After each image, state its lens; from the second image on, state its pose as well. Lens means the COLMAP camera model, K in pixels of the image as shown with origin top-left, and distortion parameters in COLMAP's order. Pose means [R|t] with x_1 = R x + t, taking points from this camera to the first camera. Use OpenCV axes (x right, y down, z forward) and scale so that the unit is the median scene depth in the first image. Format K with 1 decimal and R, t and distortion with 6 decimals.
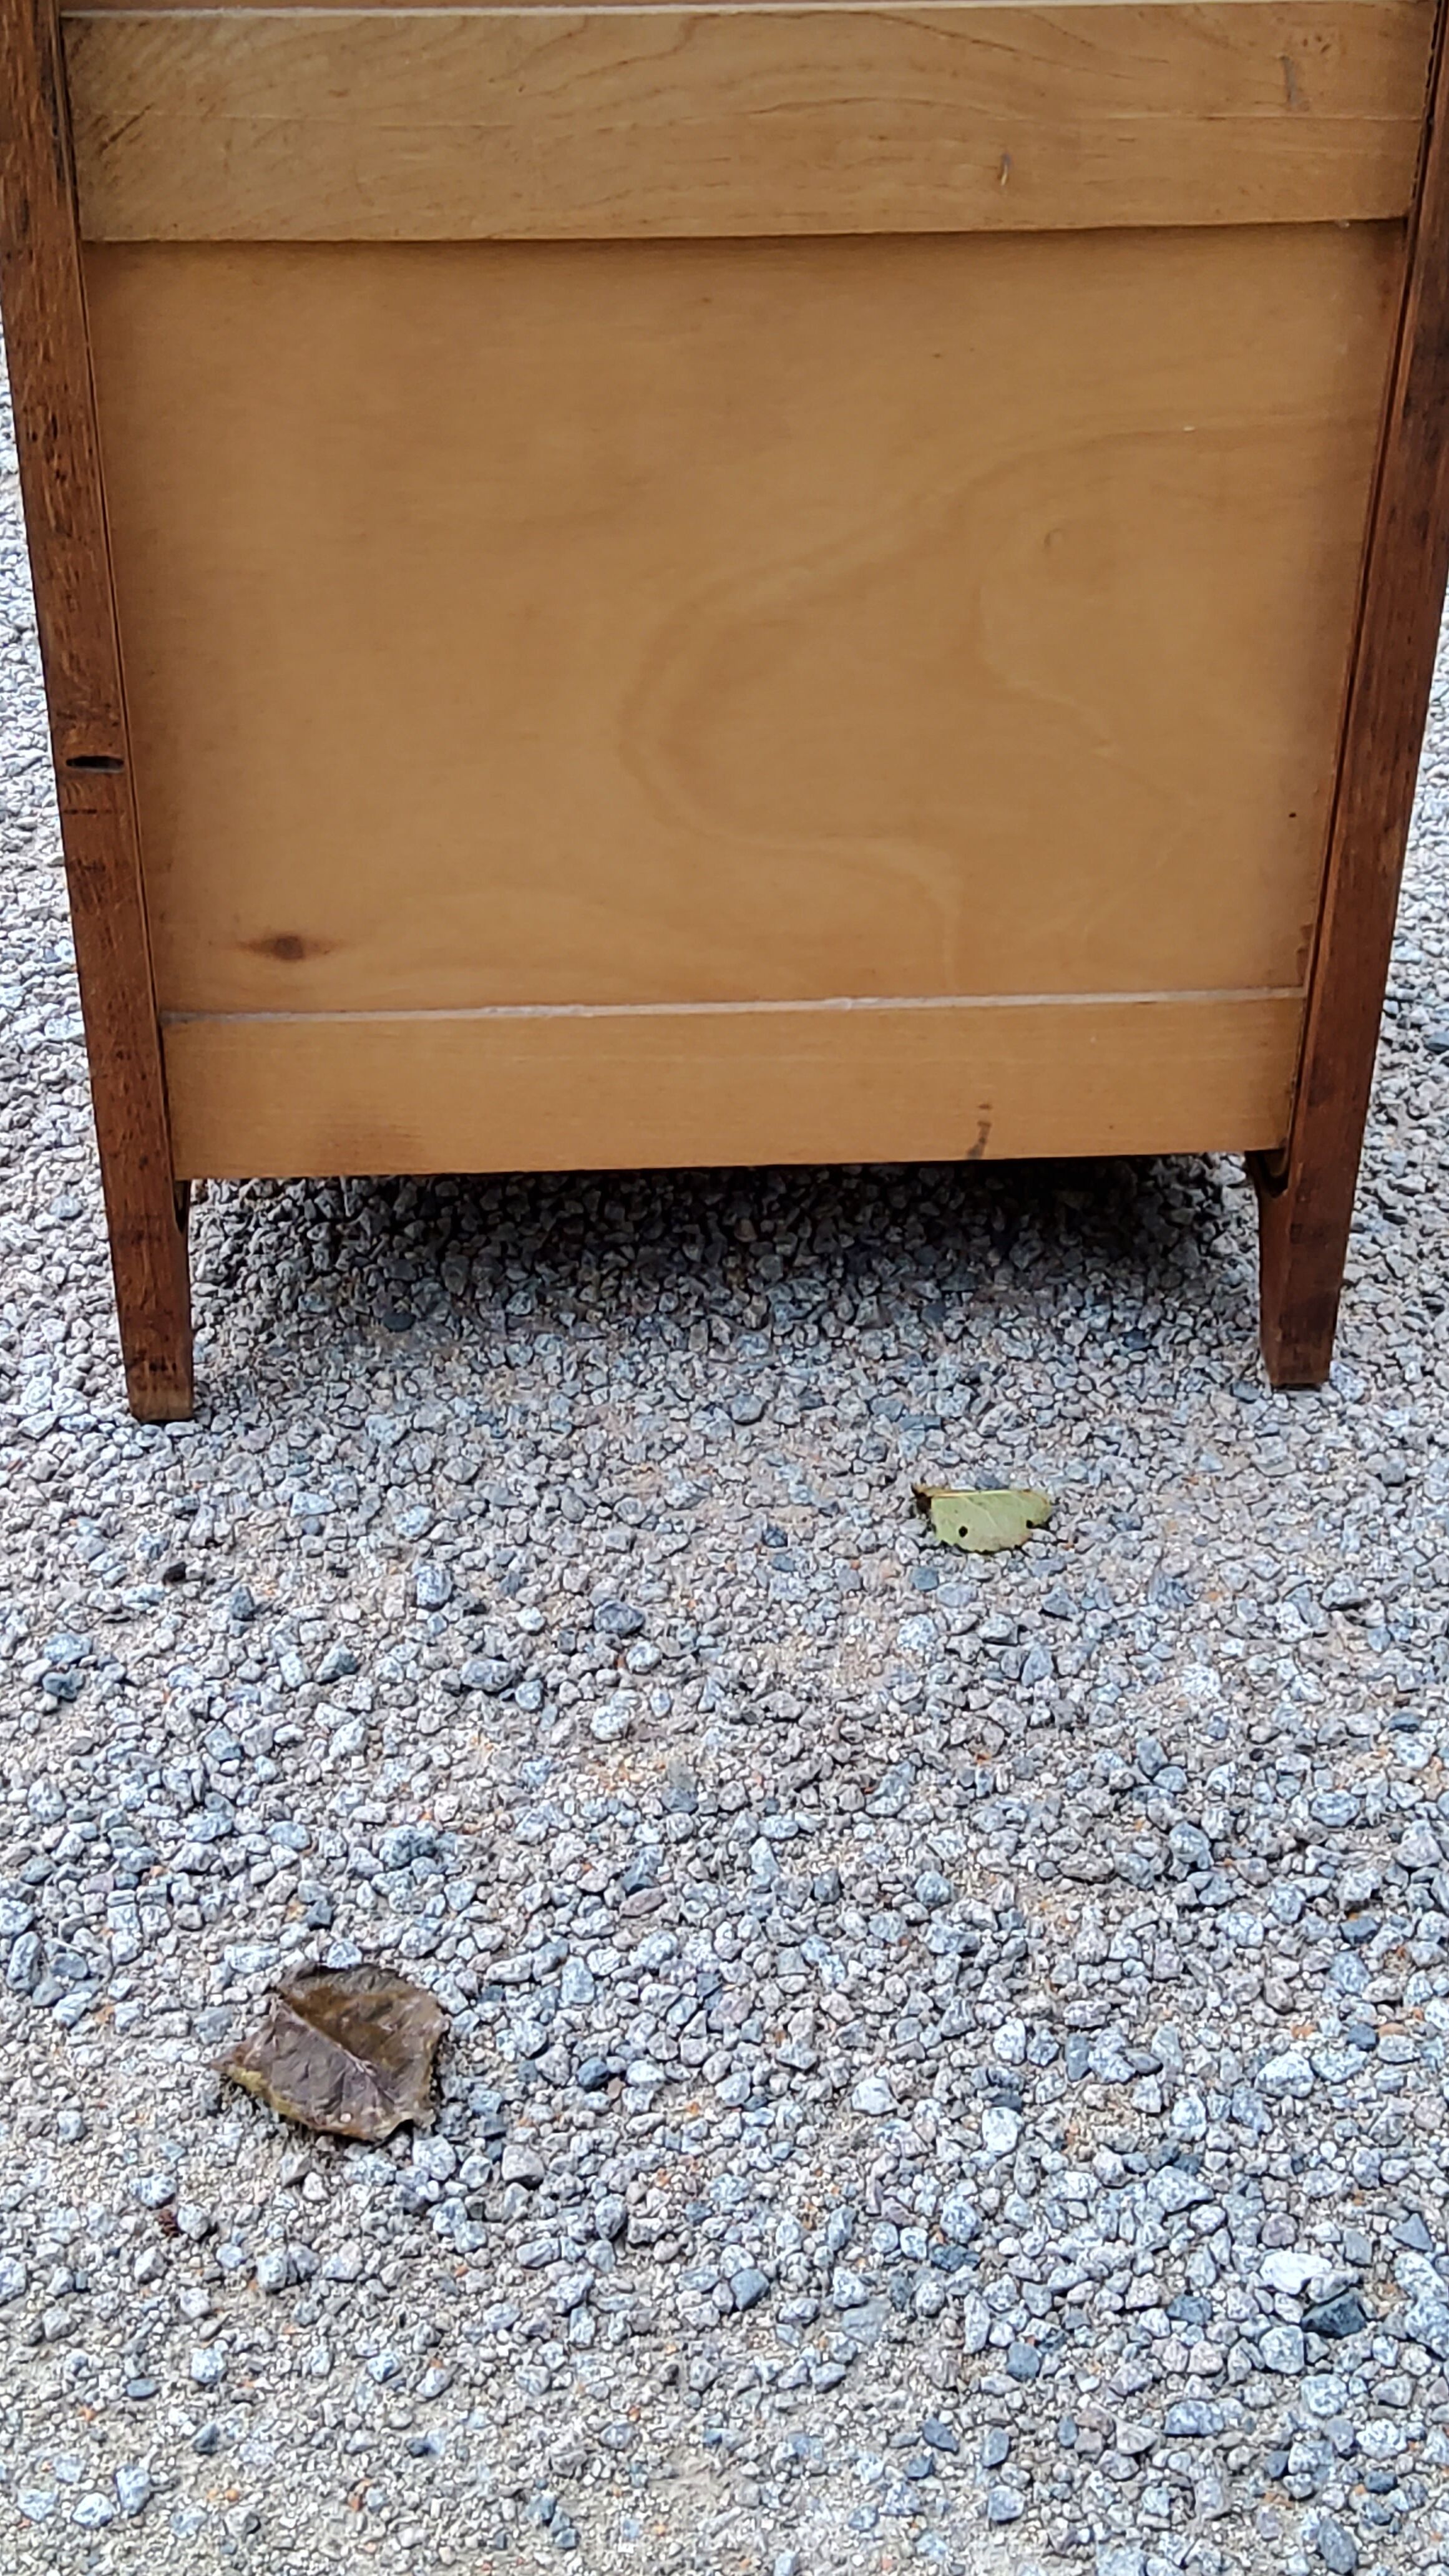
lens RADIAL K [[3760.2, 0, 732.9], [0, 3760.2, 1293.9], [0, 0, 1]] dist [0.105022, 0.000000]
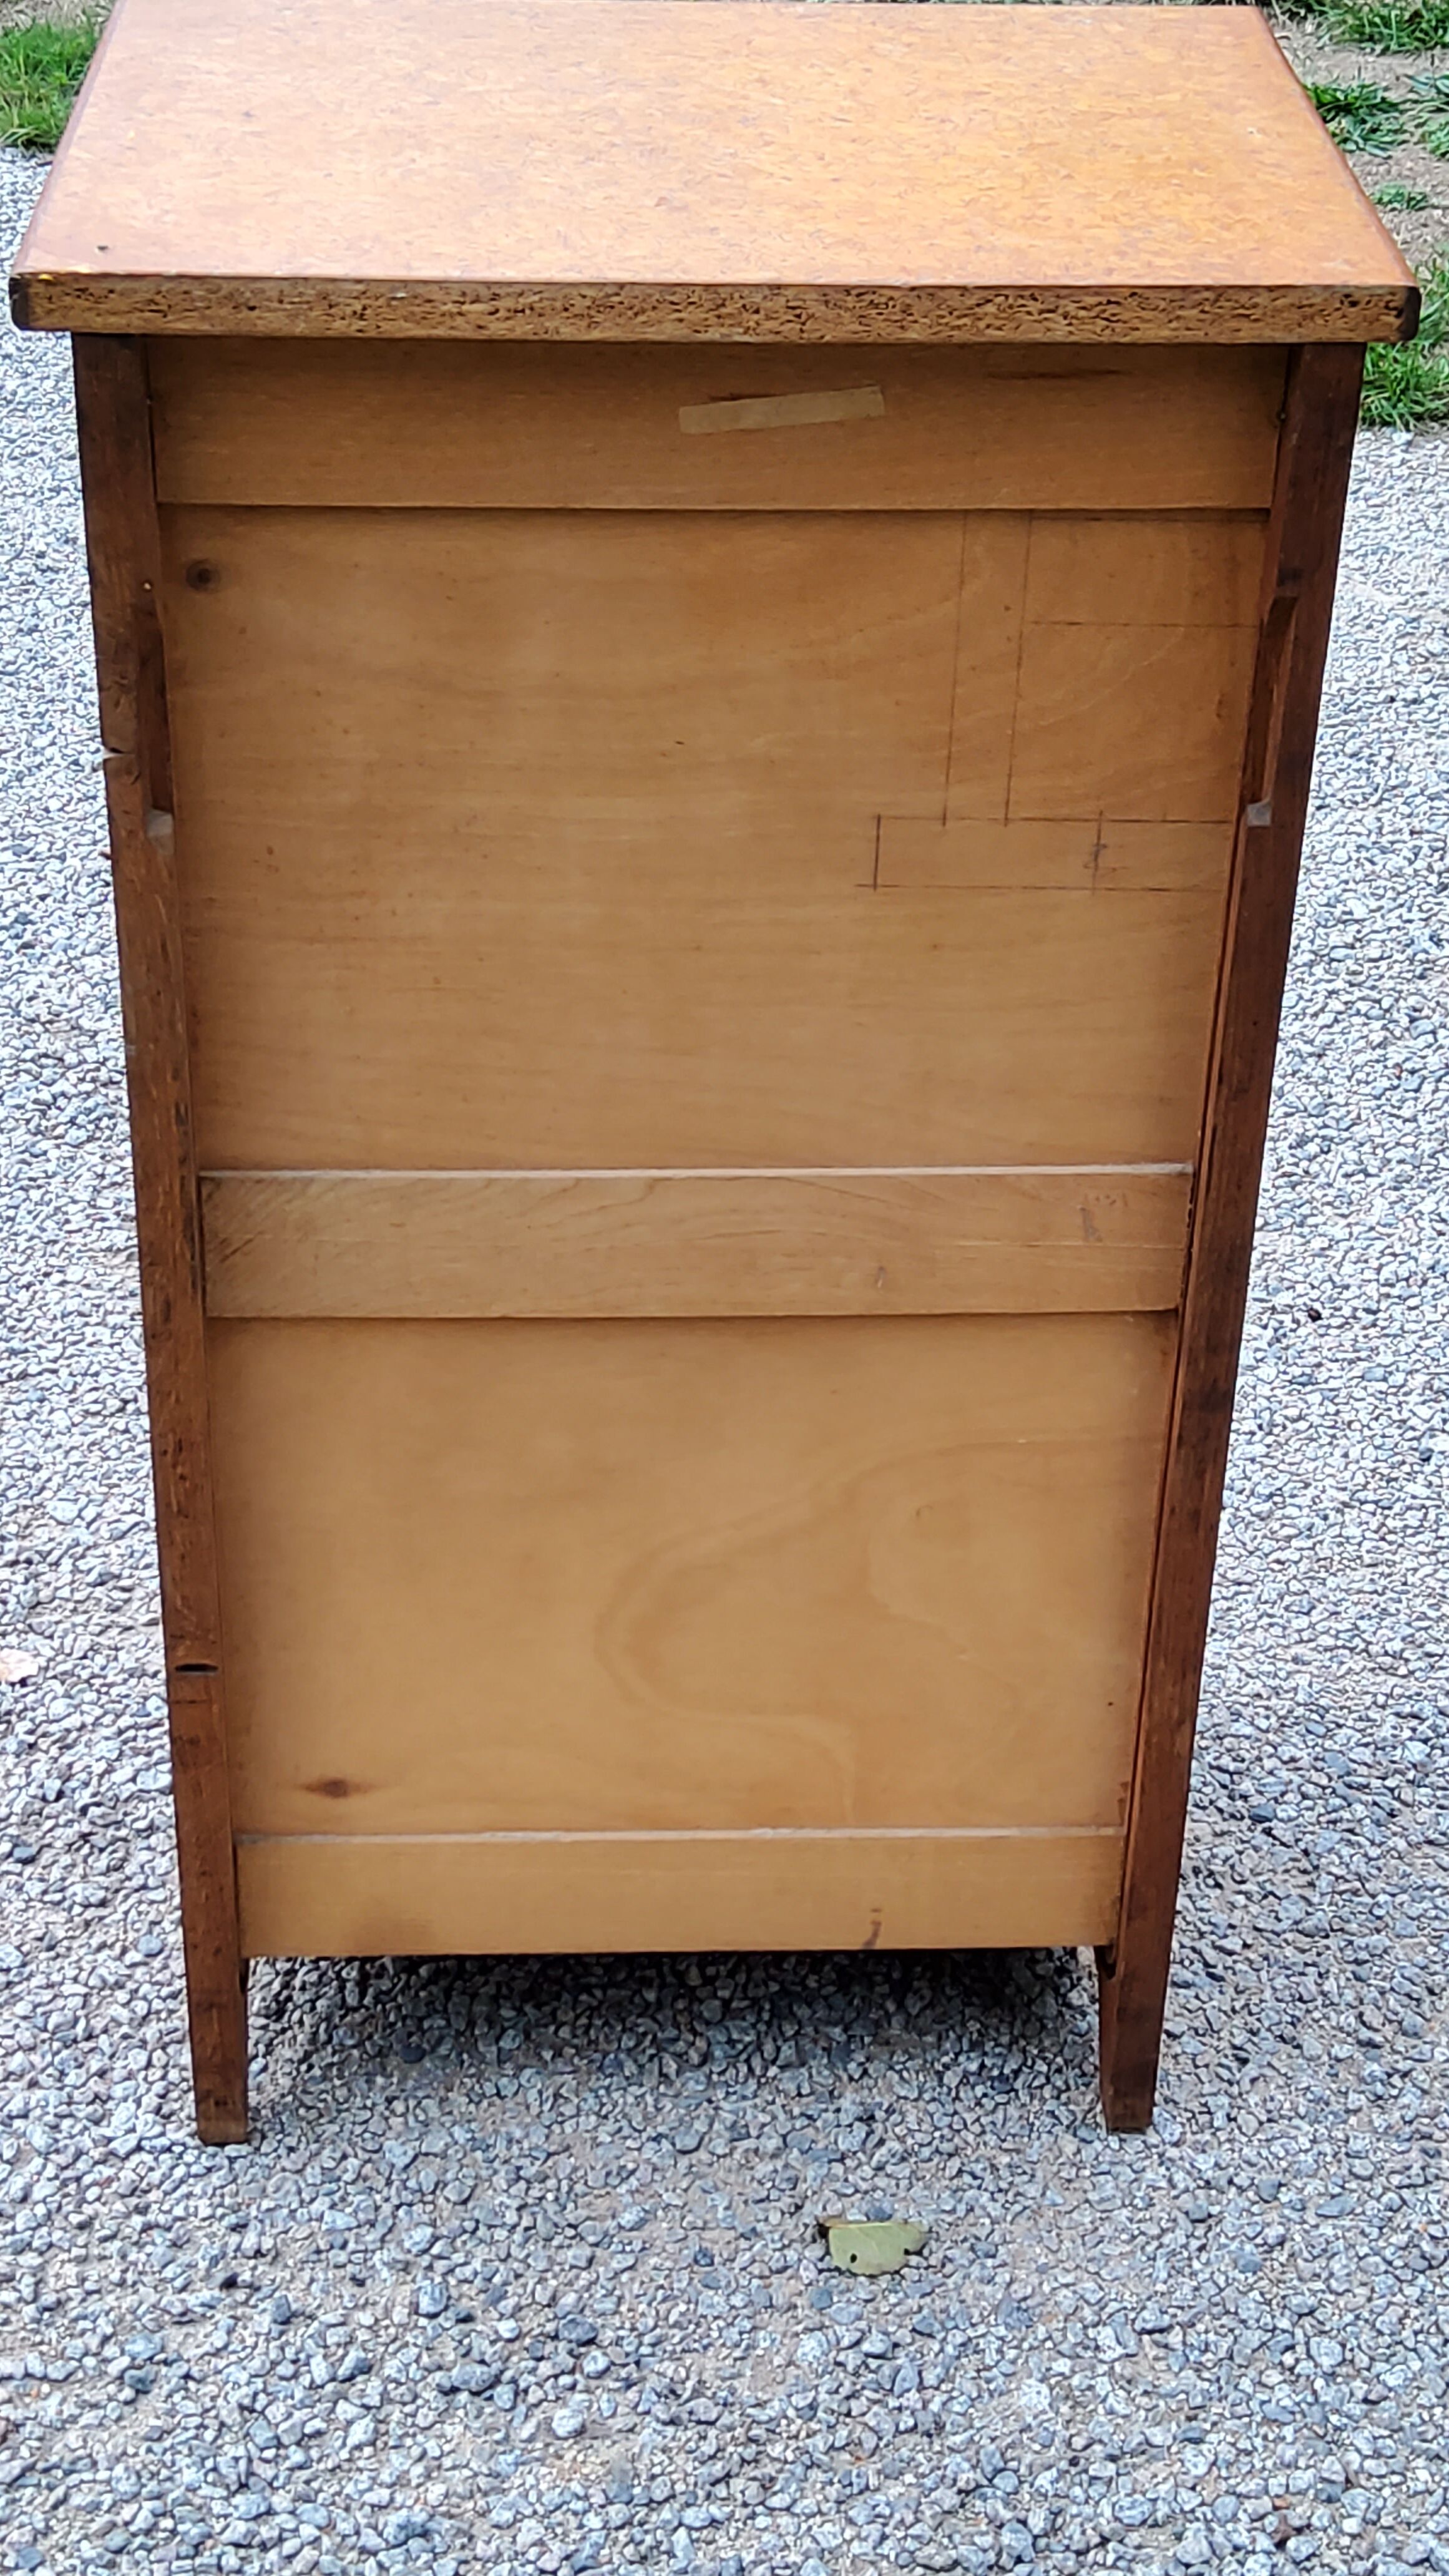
lens RADIAL K [[3760.2, 0, 718.5], [0, 3760.2, 1271.0], [0, 0, 1]] dist [0.105022, 0.000000]
pose [[0.999741, 0.018885, -0.012688, 0.026099], [-0.020100, 0.994404, -0.103710, -0.134425], [0.010659, 0.103938, 0.994527, -0.301862]]
